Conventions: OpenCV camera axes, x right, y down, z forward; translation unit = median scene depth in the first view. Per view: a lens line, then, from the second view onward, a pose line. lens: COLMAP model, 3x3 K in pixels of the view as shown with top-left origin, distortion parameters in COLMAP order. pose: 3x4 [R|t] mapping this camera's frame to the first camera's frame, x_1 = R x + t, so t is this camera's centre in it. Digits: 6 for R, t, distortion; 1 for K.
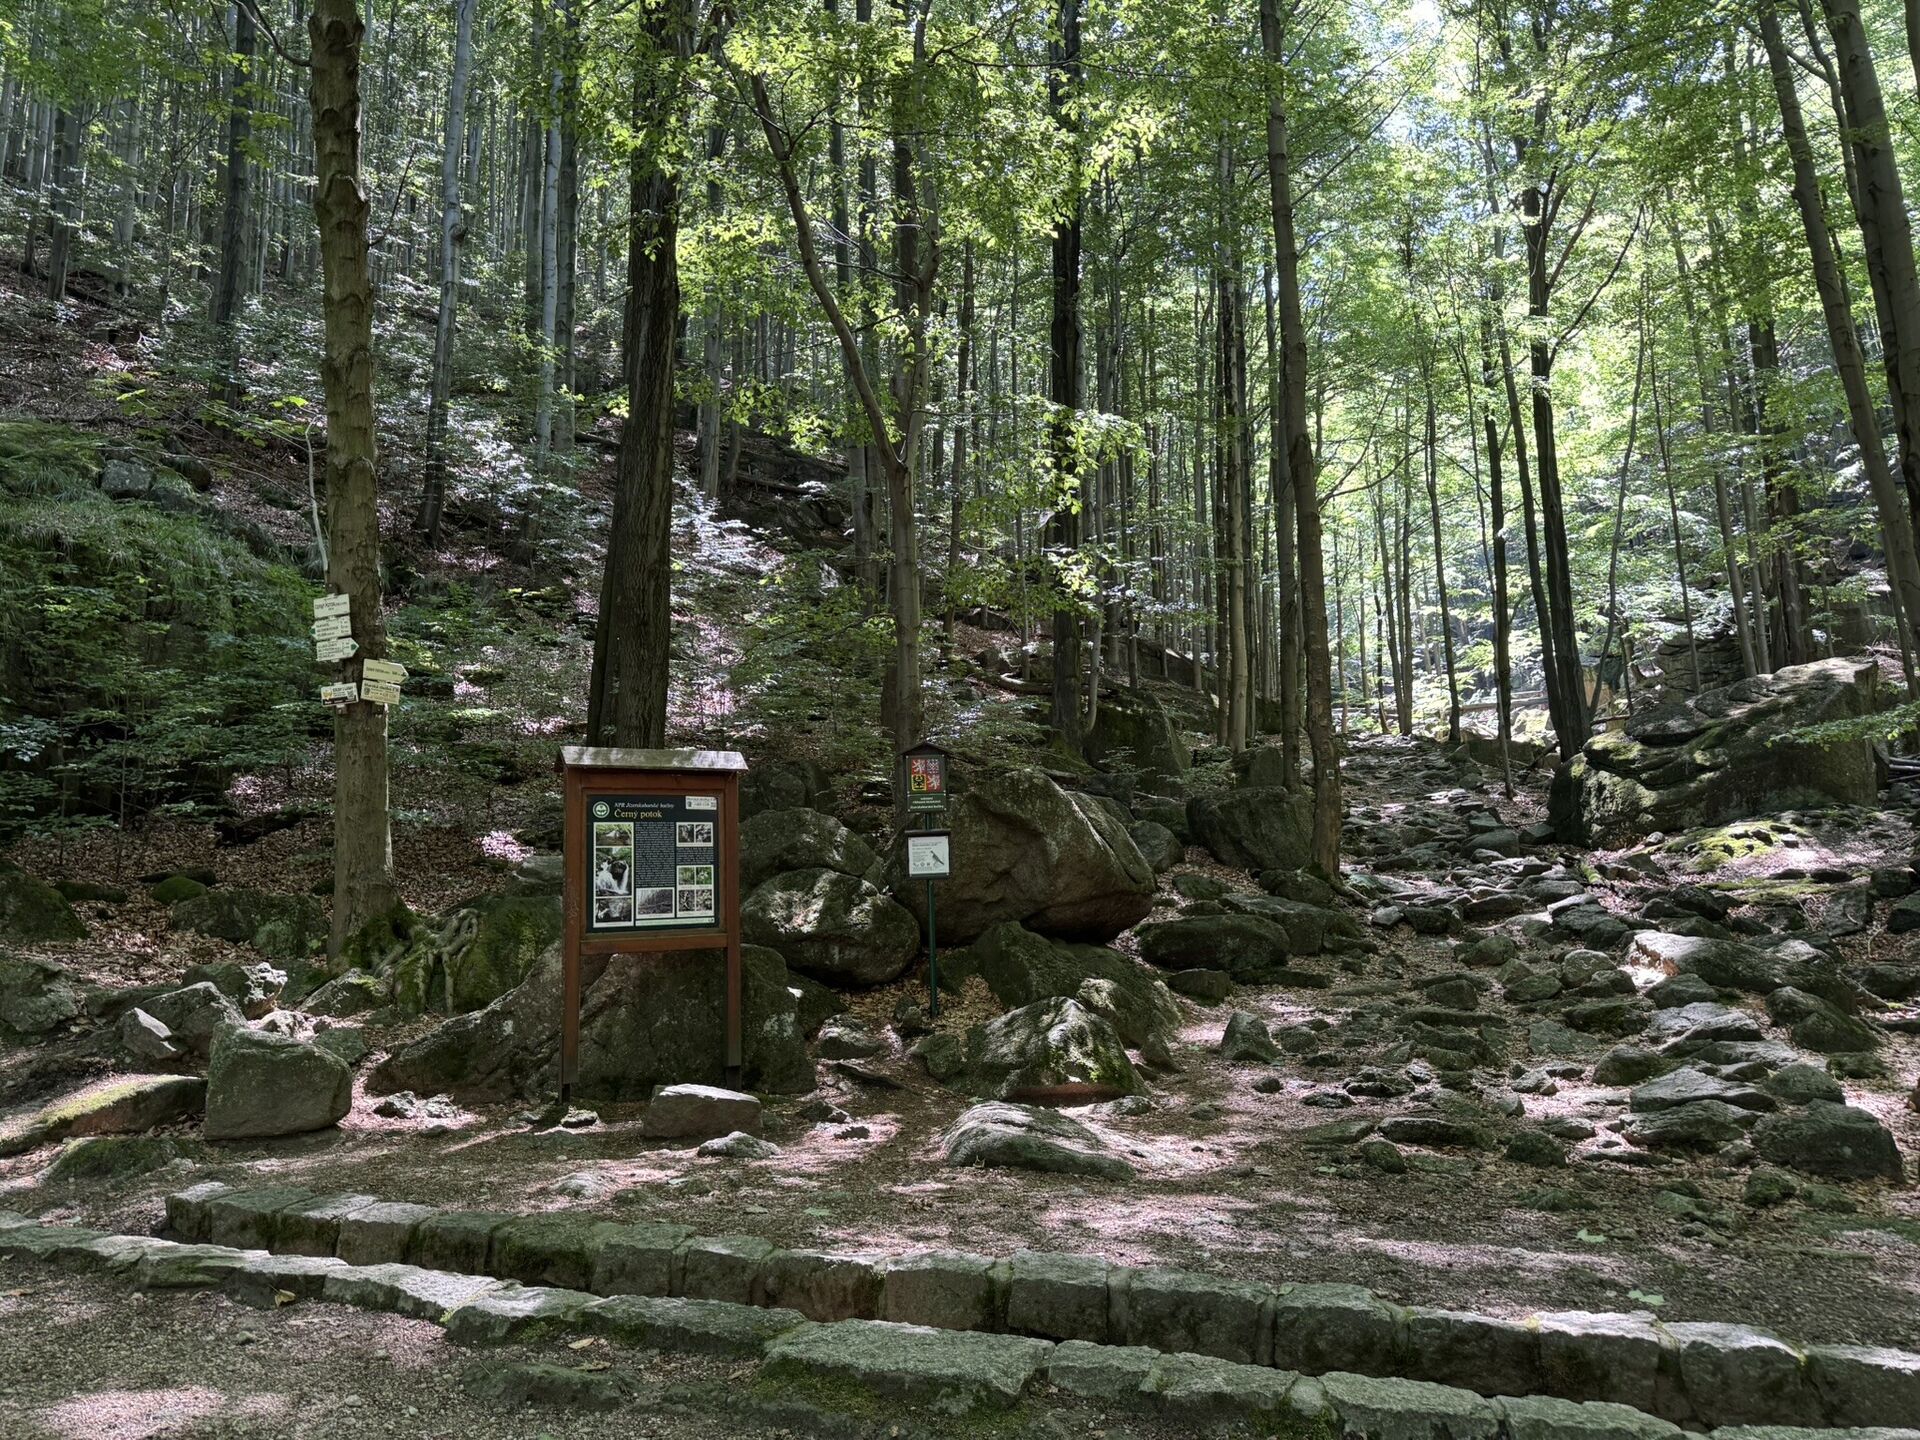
lens RADIAL K [[1324.0, 0, 960.0], [0, 1324.0, 720.0], [0, 0, 1]] dist [0.003474, 0.000563]
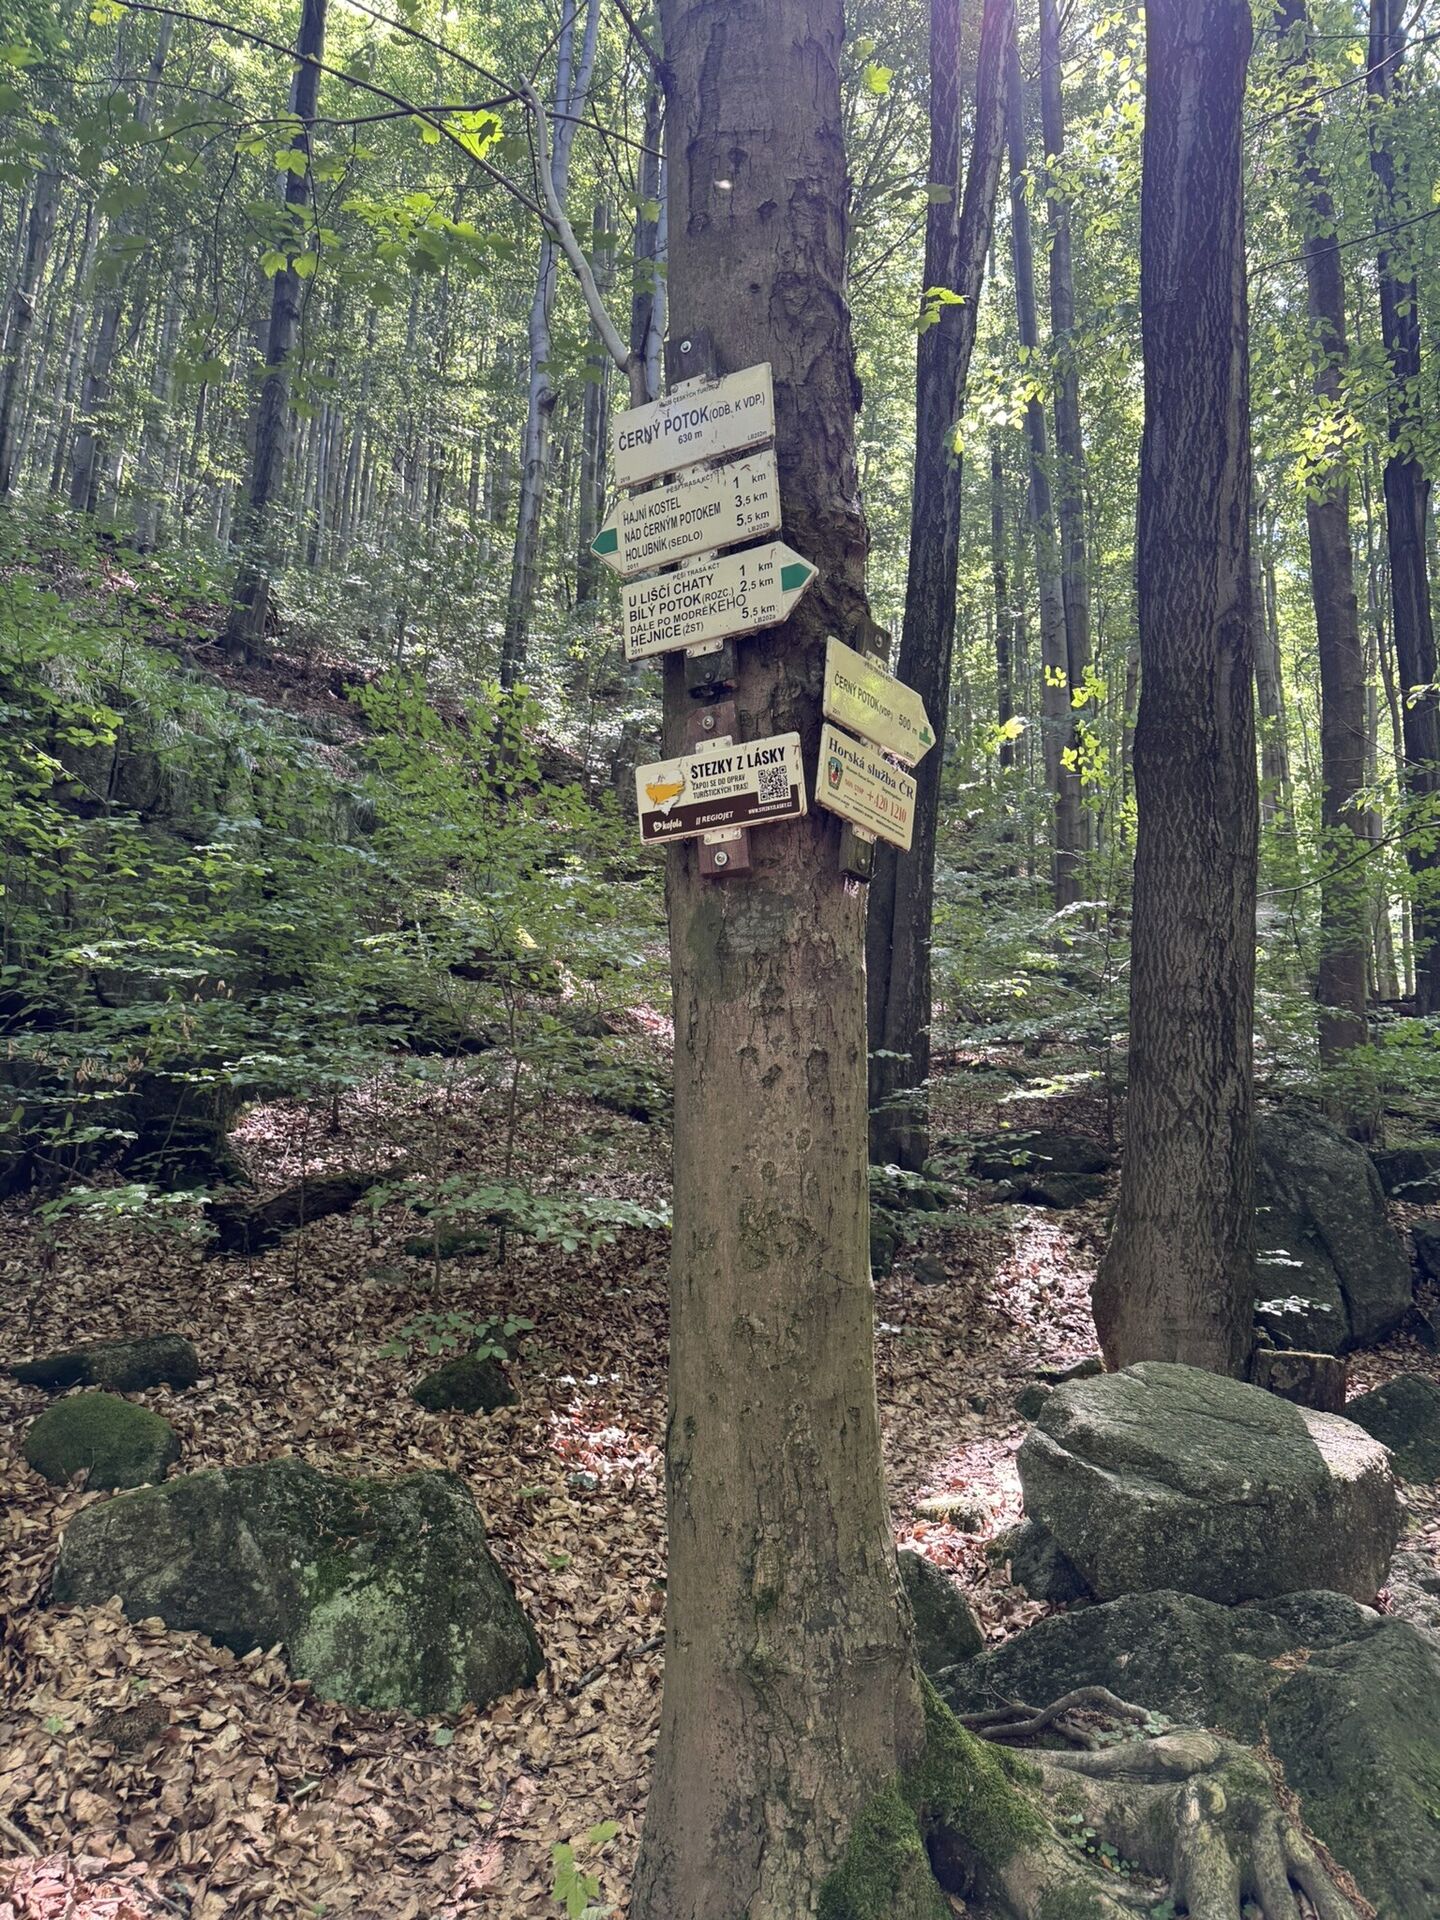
lens RADIAL K [[1324.0, 0, 720.0], [0, 1324.0, 960.0], [0, 0, 1]] dist [0.003474, 0.000563]
pose [[0.988488, 0.010007, -0.150966, -0.391648], [-0.021064, 0.997195, -0.071820, 0.024583], [0.149824, 0.074173, 0.985927, 0.700405]]
